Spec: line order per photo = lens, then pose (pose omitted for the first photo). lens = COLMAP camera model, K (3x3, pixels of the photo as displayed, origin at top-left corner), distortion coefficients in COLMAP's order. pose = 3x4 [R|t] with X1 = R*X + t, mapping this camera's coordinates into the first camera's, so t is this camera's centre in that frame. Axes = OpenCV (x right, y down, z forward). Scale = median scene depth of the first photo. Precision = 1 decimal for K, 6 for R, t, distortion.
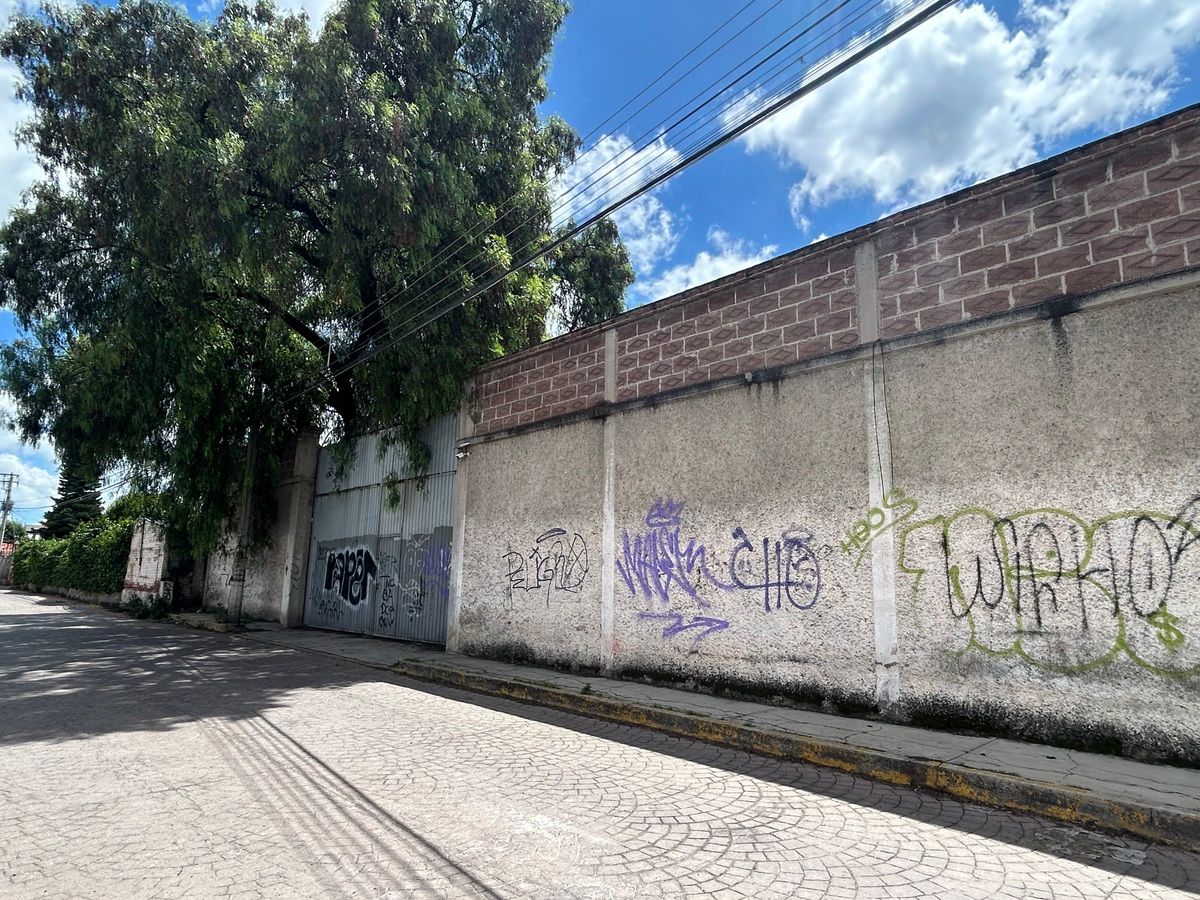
lens RADIAL K [[744.7, 0, 594.2], [0, 744.7, 447.9], [0, 0, 1]] dist [0.008305, -0.001817]
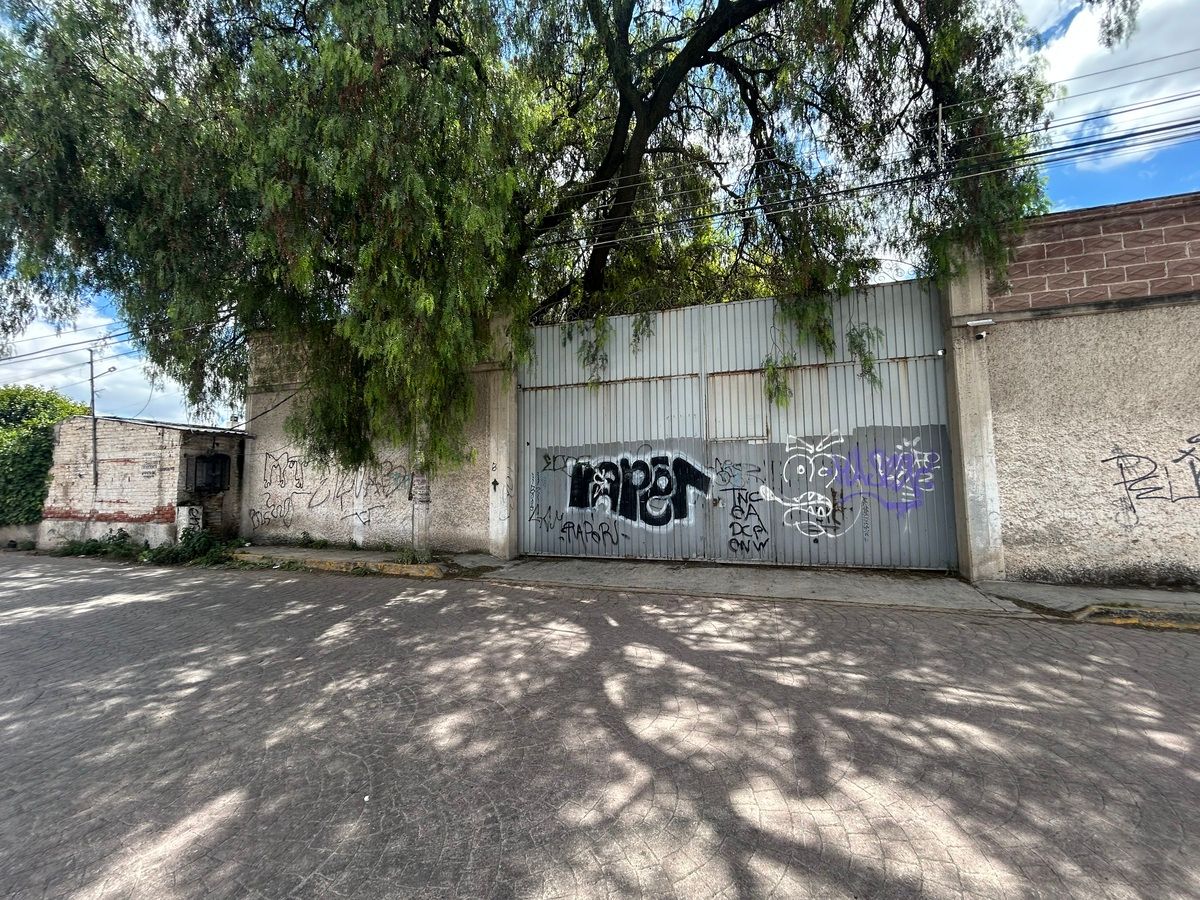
lens RADIAL K [[482.3, 0, 604.8], [0, 482.3, 448.8], [0, 0, 1]] dist [0.002483, -0.000282]
pose [[0.870626, 0.007188, 0.491892, -0.969860], [-0.059707, 0.994045, 0.091153, 0.133764], [-0.488308, -0.108729, 0.865871, 0.923556]]
